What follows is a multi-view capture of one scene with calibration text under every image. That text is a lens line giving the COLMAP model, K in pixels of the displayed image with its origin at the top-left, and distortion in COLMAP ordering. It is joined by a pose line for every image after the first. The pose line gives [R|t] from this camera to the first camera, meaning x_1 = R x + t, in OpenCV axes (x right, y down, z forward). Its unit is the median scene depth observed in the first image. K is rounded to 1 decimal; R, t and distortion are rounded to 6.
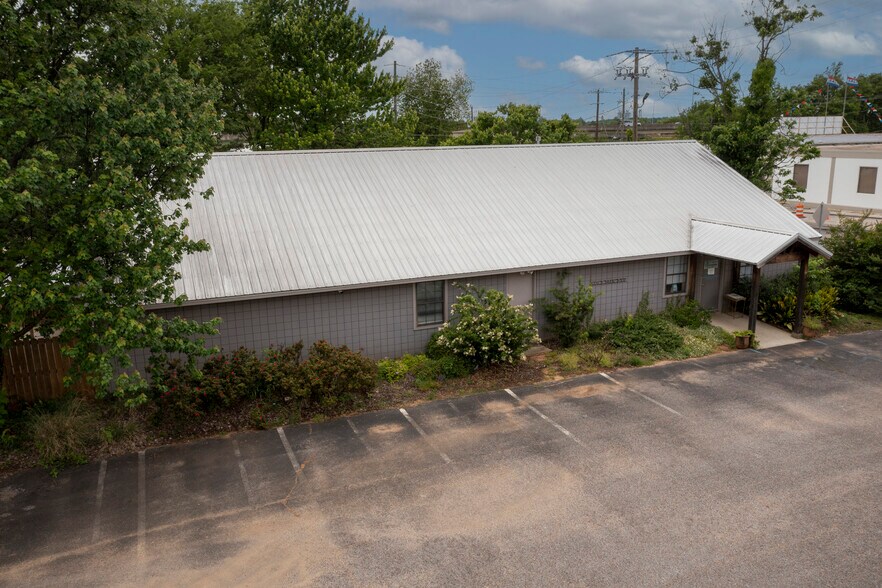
lens RADIAL K [[702.9, 0, 438.9], [0, 702.9, 293.0], [0, 0, 1]] dist [-0.003003, 0.007192]
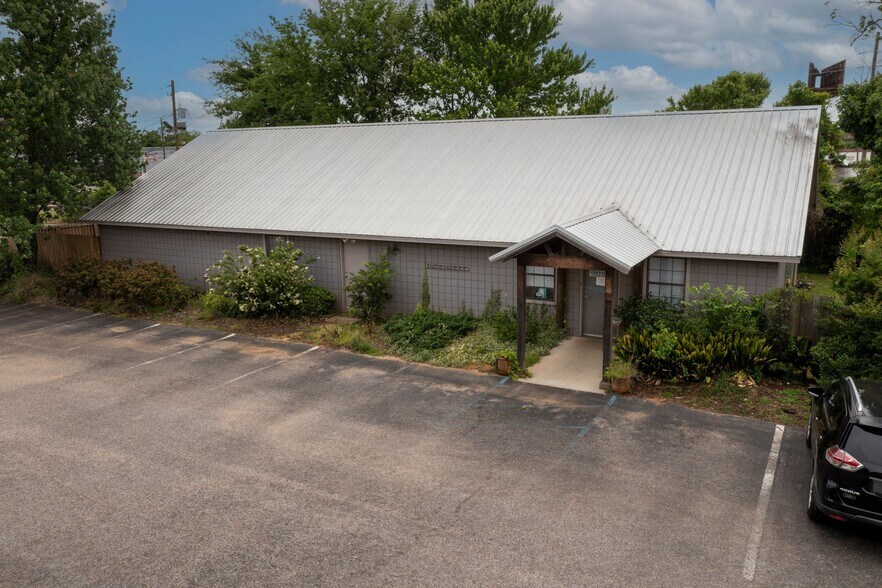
lens RADIAL K [[702.9, 0, 437.4], [0, 702.9, 293.7], [0, 0, 1]] dist [-0.003003, 0.007192]
pose [[0.624626, 0.166363, -0.762998, 1.120823], [-0.170748, 0.982499, 0.074440, -0.058112], [0.762028, 0.083783, 0.642101, 0.546986]]
